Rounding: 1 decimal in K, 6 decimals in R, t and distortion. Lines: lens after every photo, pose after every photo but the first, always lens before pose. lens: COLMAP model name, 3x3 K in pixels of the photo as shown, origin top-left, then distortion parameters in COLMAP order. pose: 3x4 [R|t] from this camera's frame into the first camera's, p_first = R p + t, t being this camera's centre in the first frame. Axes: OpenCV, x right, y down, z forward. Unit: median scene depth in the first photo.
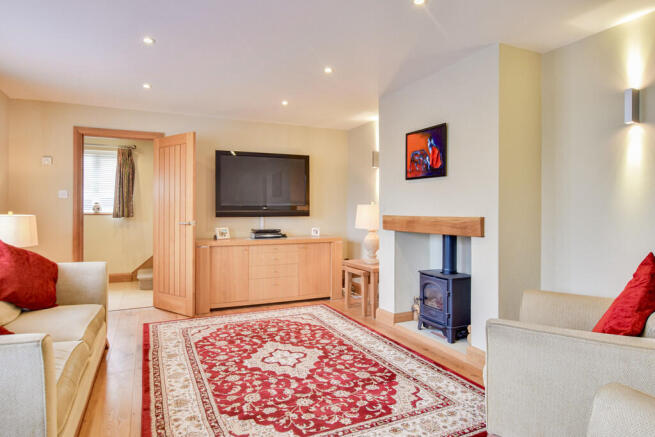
lens RADIAL K [[384.0, 0, 330.2], [0, 384.0, 213.2], [0, 0, 1]] dist [-0.001711, -0.000891]
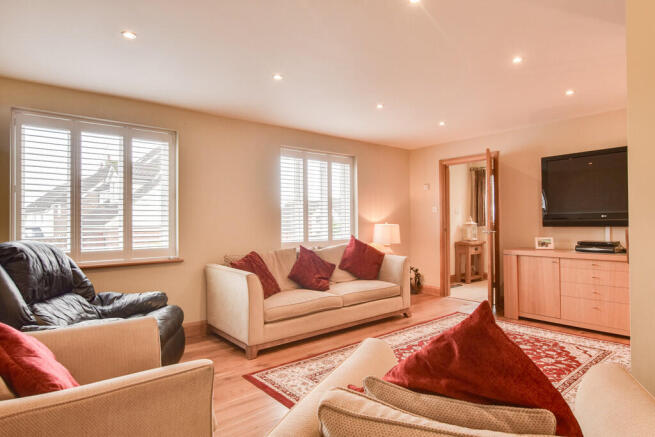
lens RADIAL K [[384.0, 0, 330.2], [0, 384.0, 213.2], [0, 0, 1]] dist [-0.001711, -0.000891]
pose [[0.253699, -0.022805, -0.967014, 0.525625], [0.012411, 0.999716, -0.020321, -0.010286], [0.967204, -0.006846, 0.253910, 0.243133]]
